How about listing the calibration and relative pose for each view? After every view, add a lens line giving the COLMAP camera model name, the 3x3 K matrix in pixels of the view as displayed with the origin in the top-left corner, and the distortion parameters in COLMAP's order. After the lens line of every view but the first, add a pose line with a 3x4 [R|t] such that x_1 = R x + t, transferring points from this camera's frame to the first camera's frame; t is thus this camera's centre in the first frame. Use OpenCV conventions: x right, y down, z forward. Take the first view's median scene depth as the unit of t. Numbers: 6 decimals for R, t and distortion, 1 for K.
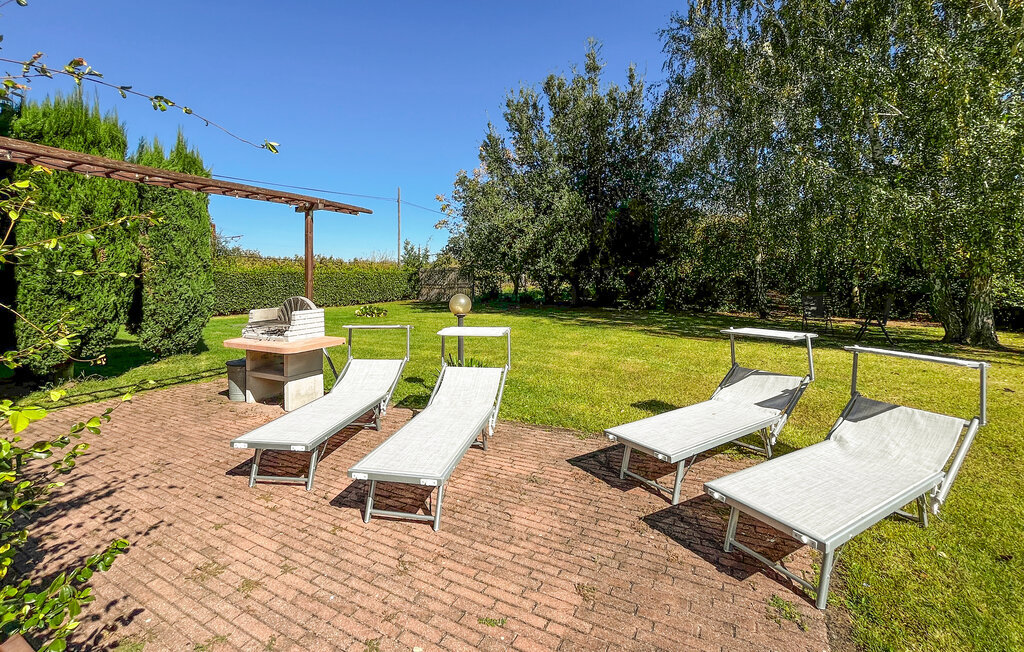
lens RADIAL K [[405.6, 0, 510.0], [0, 405.6, 312.7], [0, 0, 1]] dist [-0.001002, -0.000103]
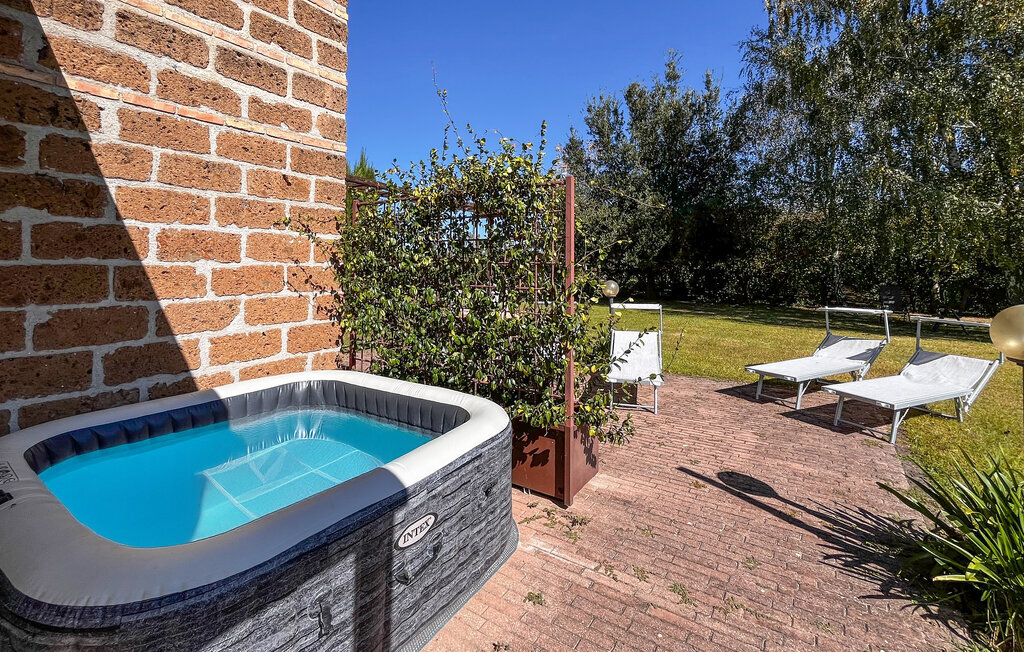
lens RADIAL K [[436.3, 0, 512.8], [0, 436.3, 298.2], [0, 0, 1]] dist [-0.001643, -0.000655]
pose [[0.996973, 0.016308, -0.076025, -0.134251], [-0.018268, 0.999516, -0.025168, 0.021415], [0.075577, 0.026481, 0.996788, -0.185081]]
